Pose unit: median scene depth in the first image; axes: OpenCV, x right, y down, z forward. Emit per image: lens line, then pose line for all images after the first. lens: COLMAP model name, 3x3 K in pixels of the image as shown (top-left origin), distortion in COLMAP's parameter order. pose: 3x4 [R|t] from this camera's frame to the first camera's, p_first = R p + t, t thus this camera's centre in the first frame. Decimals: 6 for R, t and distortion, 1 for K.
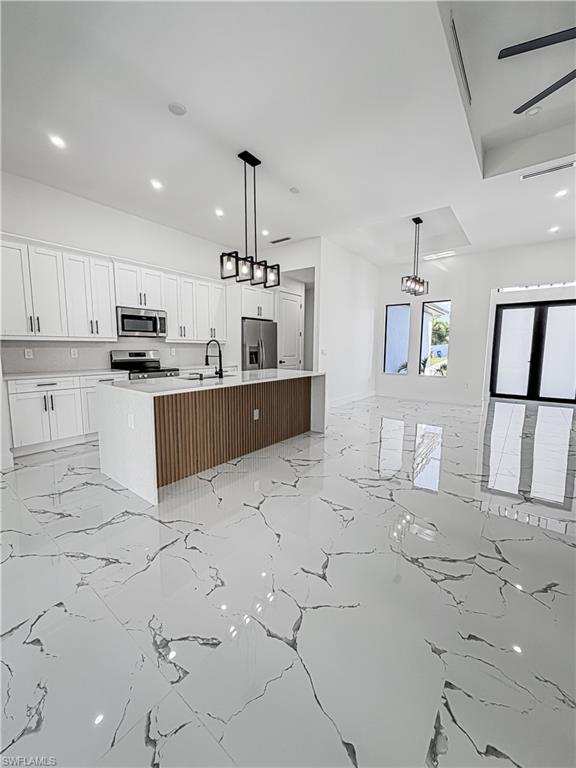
lens RADIAL K [[304.5, 0, 290.7], [0, 304.5, 381.5], [0, 0, 1]] dist [-0.004068, -0.000691]
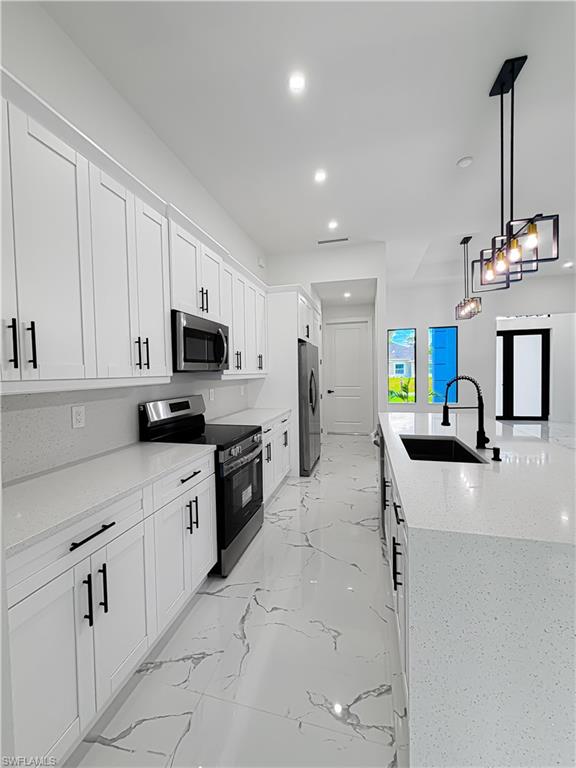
lens RADIAL K [[304.5, 0, 284.6], [0, 304.5, 379.6], [0, 0, 1]] dist [-0.004068, -0.000691]
pose [[0.919913, -0.034488, 0.390604, -0.662649], [0.069947, 0.994581, -0.076917, -0.100128], [-0.385834, 0.098078, 0.917340, 0.561987]]
